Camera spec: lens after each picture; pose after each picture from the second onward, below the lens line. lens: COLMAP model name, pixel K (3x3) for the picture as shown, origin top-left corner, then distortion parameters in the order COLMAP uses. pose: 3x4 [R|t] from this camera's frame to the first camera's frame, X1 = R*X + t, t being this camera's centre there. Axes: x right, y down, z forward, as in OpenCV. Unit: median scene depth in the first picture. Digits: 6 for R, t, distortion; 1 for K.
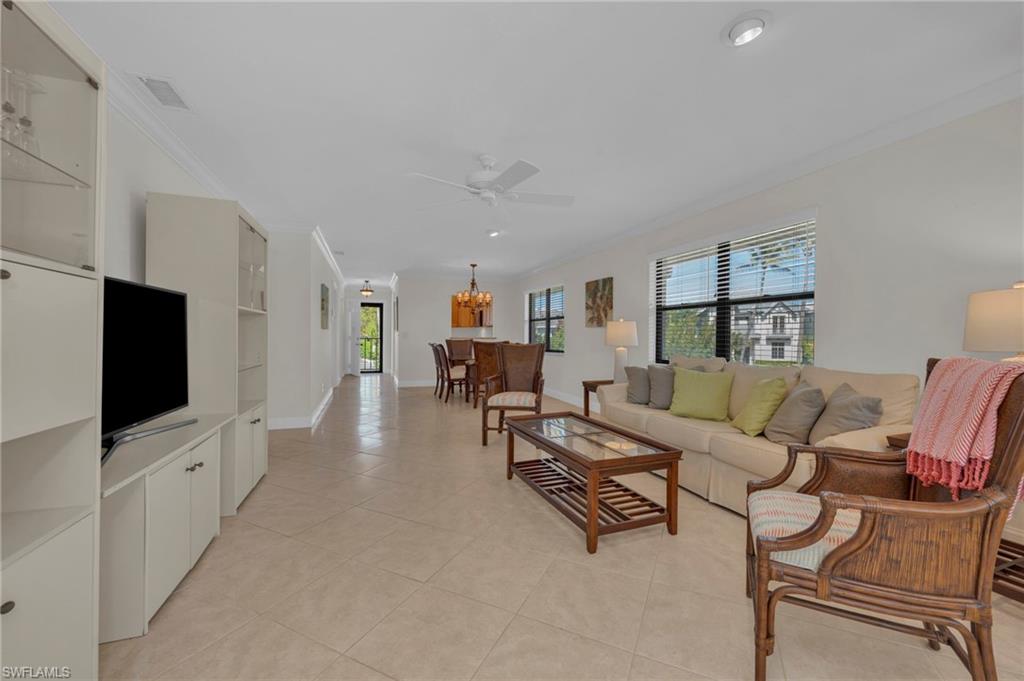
lens RADIAL K [[393.2, 0, 512.0], [0, 393.2, 340.5], [0, 0, 1]] dist [-0.000726, -0.000066]
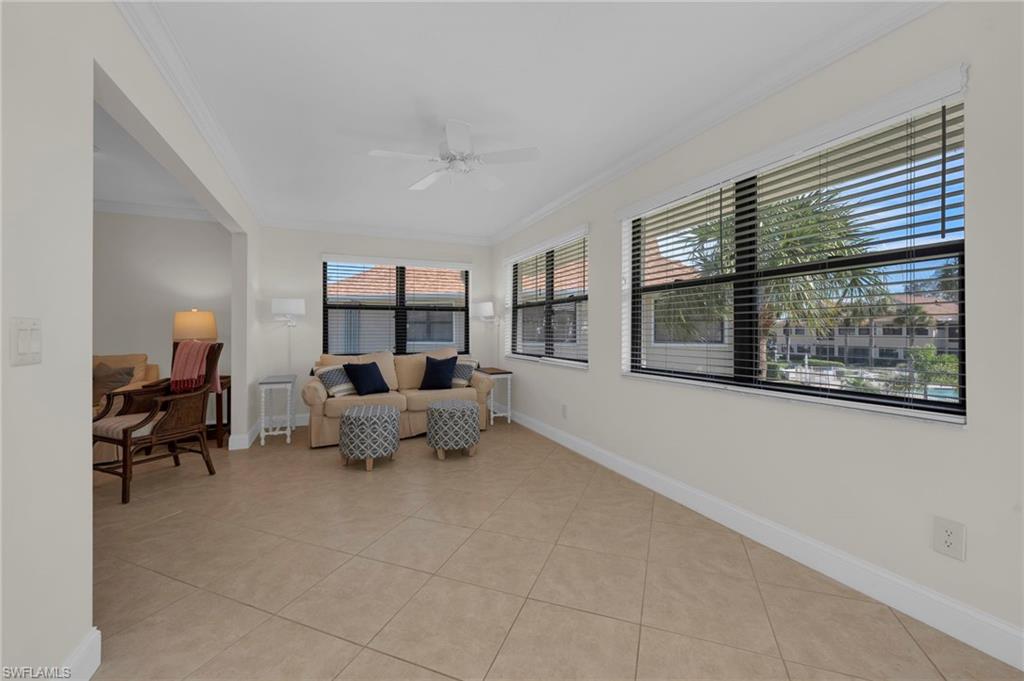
lens RADIAL K [[394.2, 0, 518.1], [0, 394.2, 335.4], [0, 0, 1]] dist [0.000089, 0.000099]
pose [[0.995416, -0.011498, 0.094948, 0.154712], [0.011332, 0.999933, 0.002292, -0.012104], [-0.094968, -0.001206, 0.995480, 0.494322]]
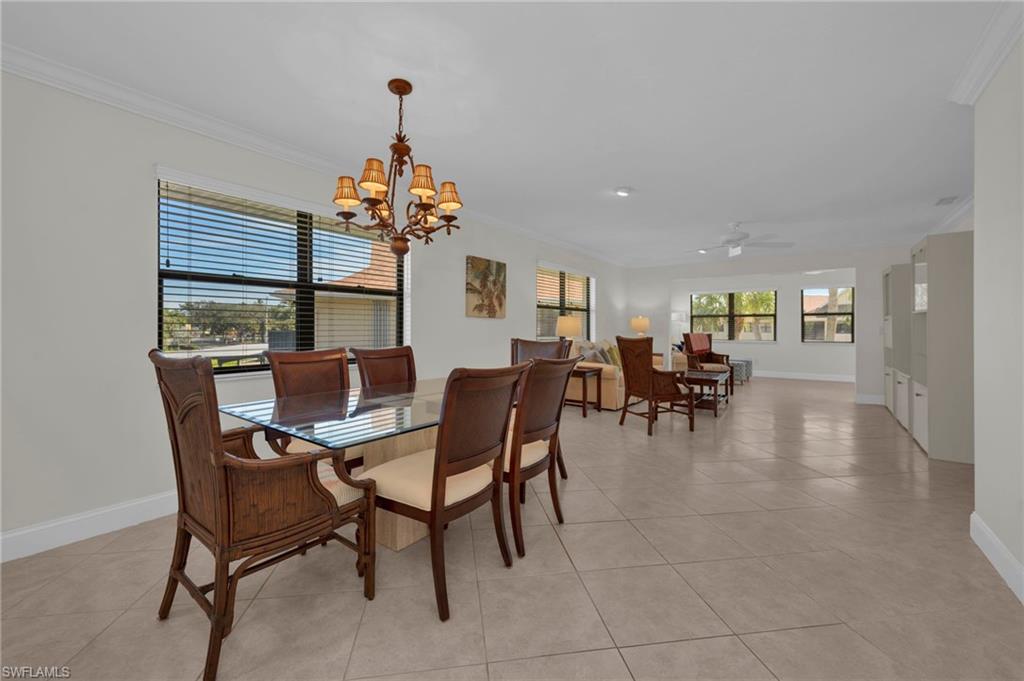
lens RADIAL K [[400.7, 0, 513.5], [0, 400.7, 333.2], [0, 0, 1]] dist [-0.000700, -0.000066]
pose [[-0.545843, -0.012357, 0.837796, -0.434567], [-0.000686, 0.999897, 0.014301, -0.012348], [-0.837887, 0.007232, -0.545795, 1.225735]]
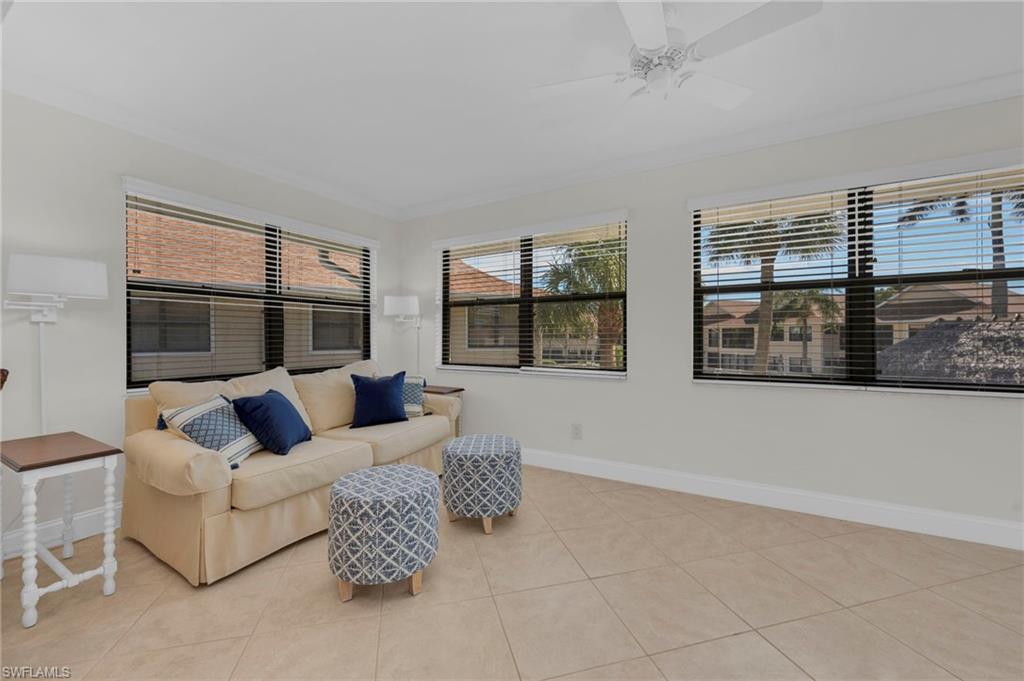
lens RADIAL K [[394.2, 0, 518.1], [0, 394.2, 335.4], [0, 0, 1]] dist [0.000089, 0.000099]
pose [[0.756860, -0.006720, 0.653542, -0.332198], [0.014609, 0.999871, -0.006638, -0.014943], [-0.653414, 0.014572, 0.756861, 0.988651]]
